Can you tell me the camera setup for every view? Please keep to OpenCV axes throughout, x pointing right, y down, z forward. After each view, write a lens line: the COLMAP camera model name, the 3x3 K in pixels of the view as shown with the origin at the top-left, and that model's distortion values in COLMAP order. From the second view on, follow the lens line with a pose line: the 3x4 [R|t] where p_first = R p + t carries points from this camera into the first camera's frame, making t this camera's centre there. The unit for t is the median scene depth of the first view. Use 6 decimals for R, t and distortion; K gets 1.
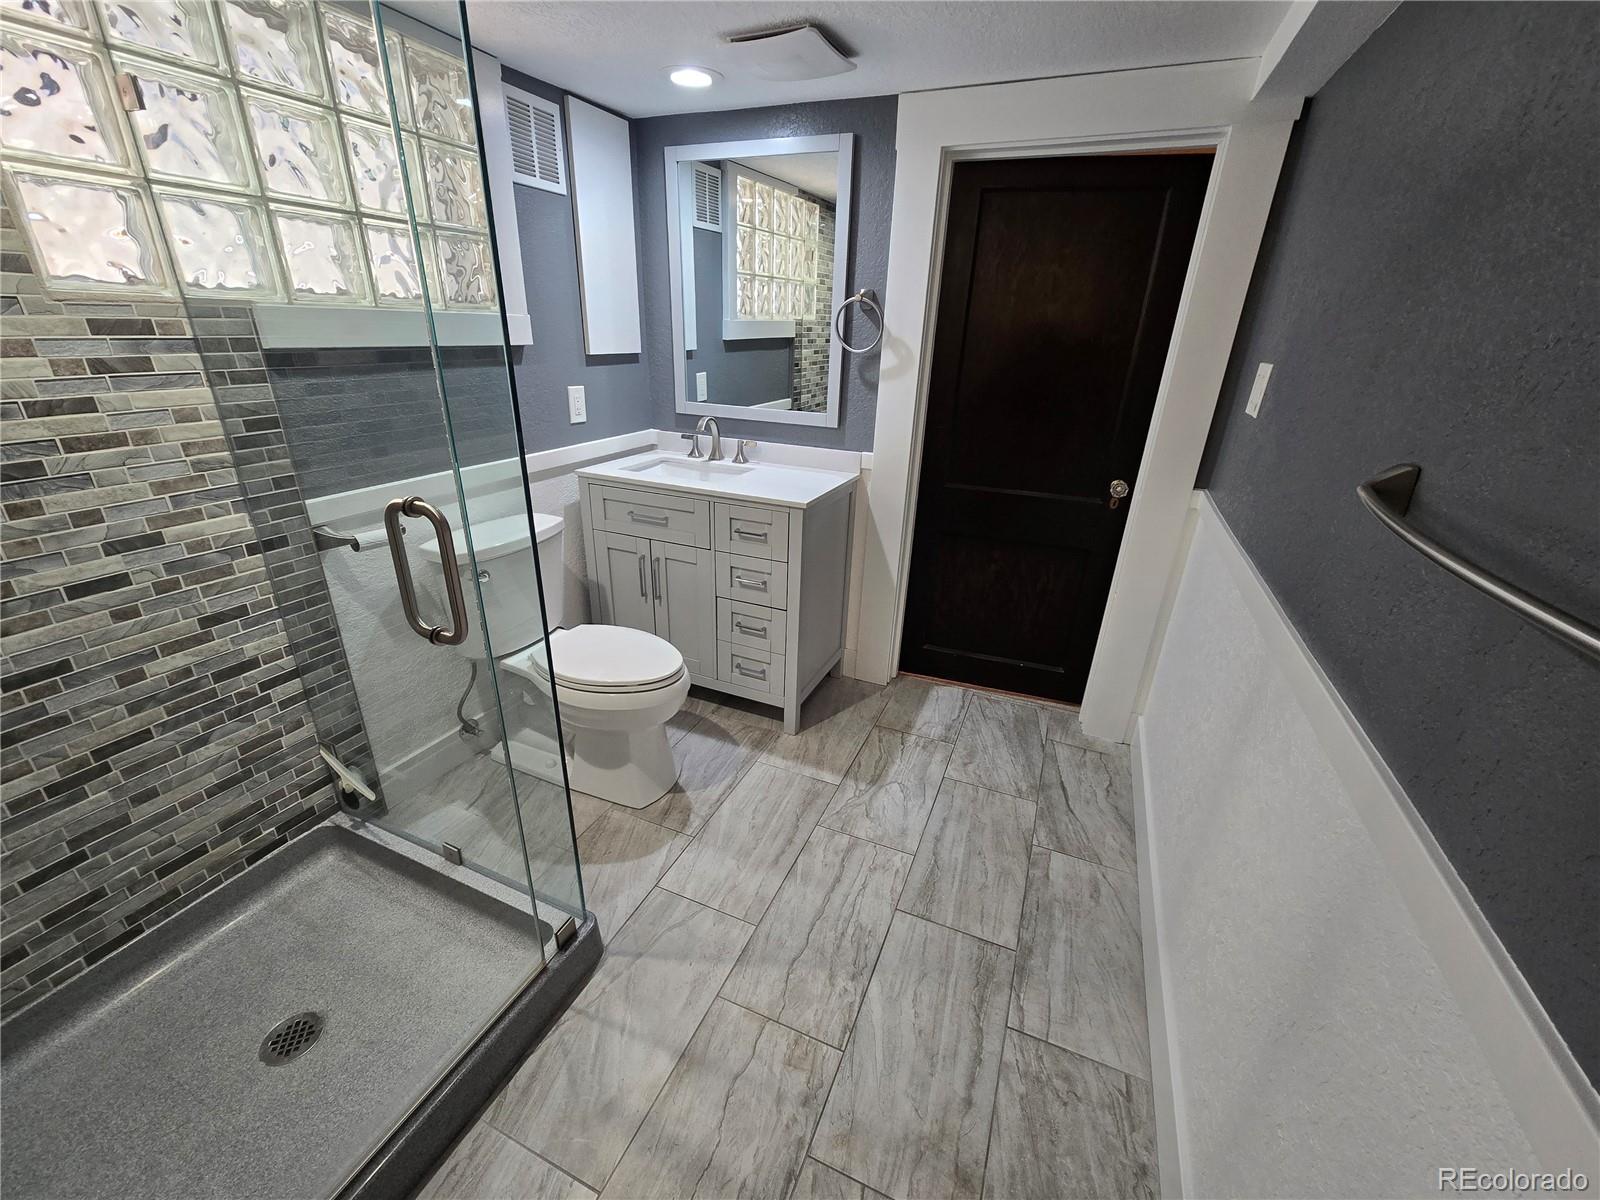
lens RADIAL K [[652.8, 0, 798.4], [0, 652.8, 609.3], [0, 0, 1]] dist [-0.001893, 0.000446]
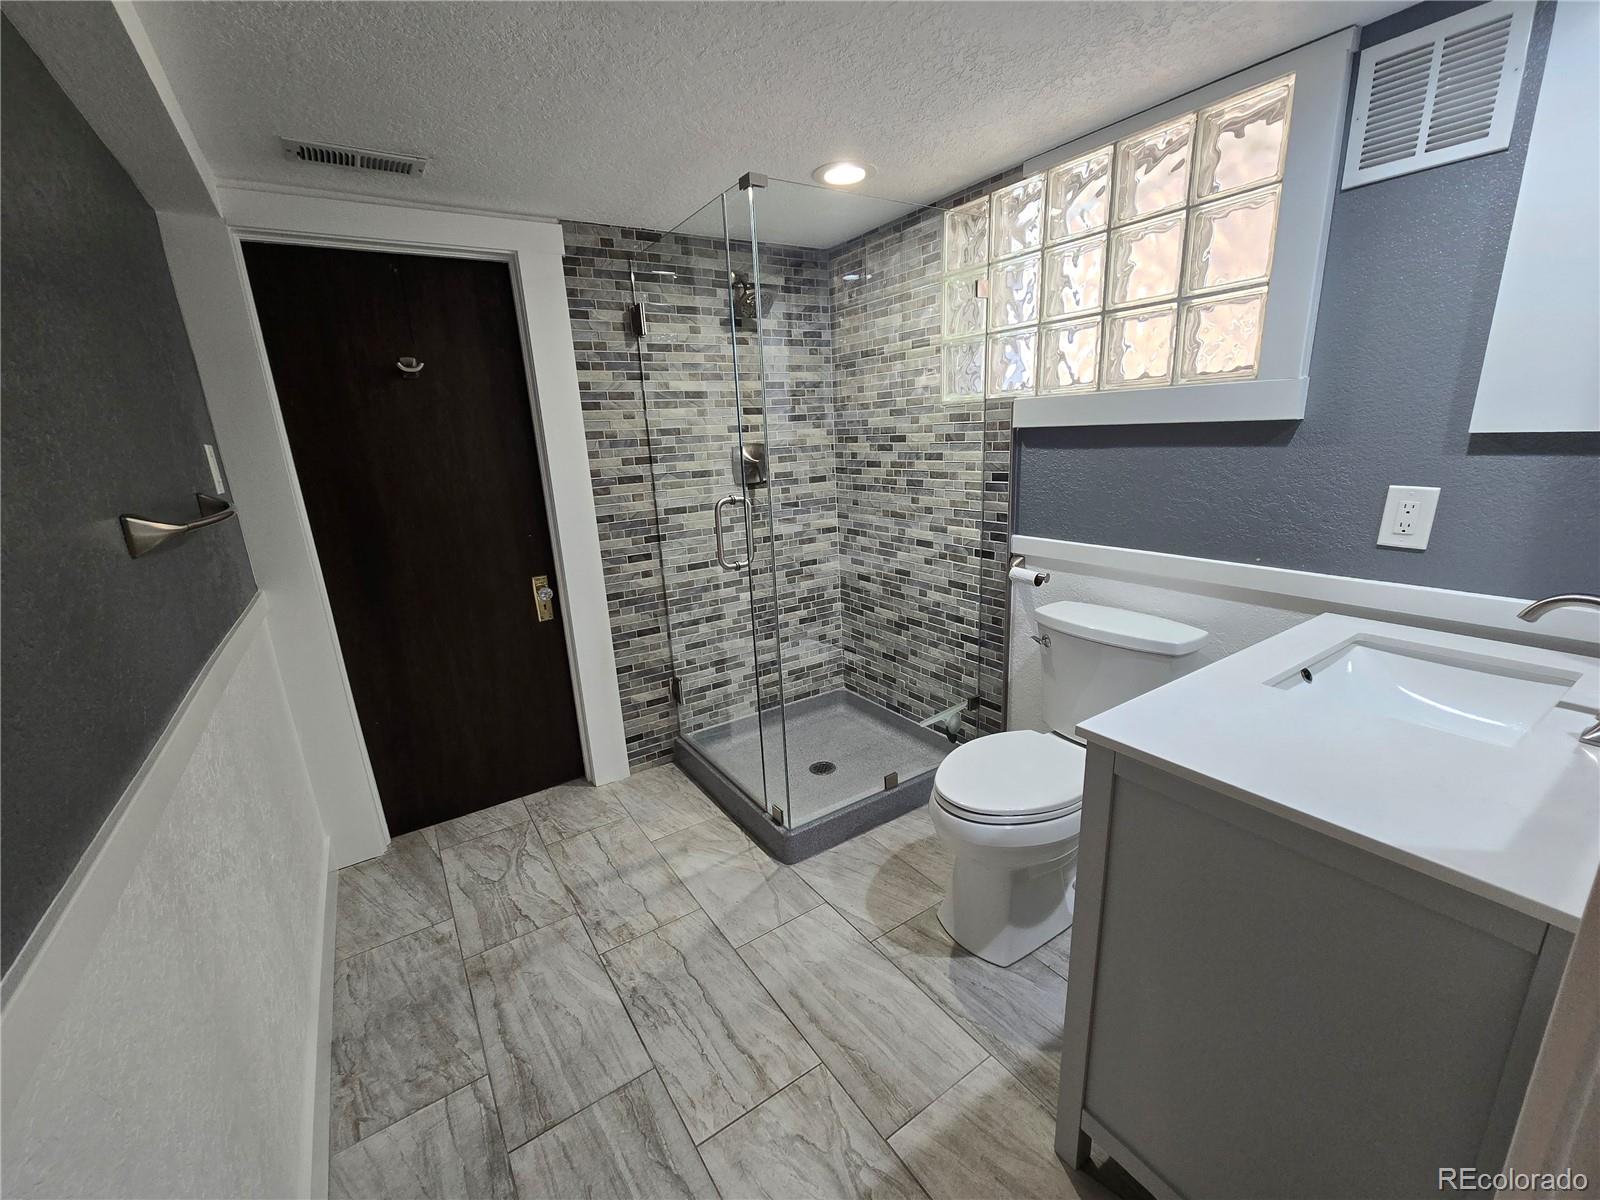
lens RADIAL K [[652.8, 0, 798.4], [0, 652.8, 609.3], [0, 0, 1]] dist [-0.001893, 0.000446]
pose [[-0.540532, 0.218168, -0.812544, 0.696565], [-0.308856, 0.846903, 0.432855, -0.531467], [0.782581, 0.484931, -0.390395, 1.370250]]
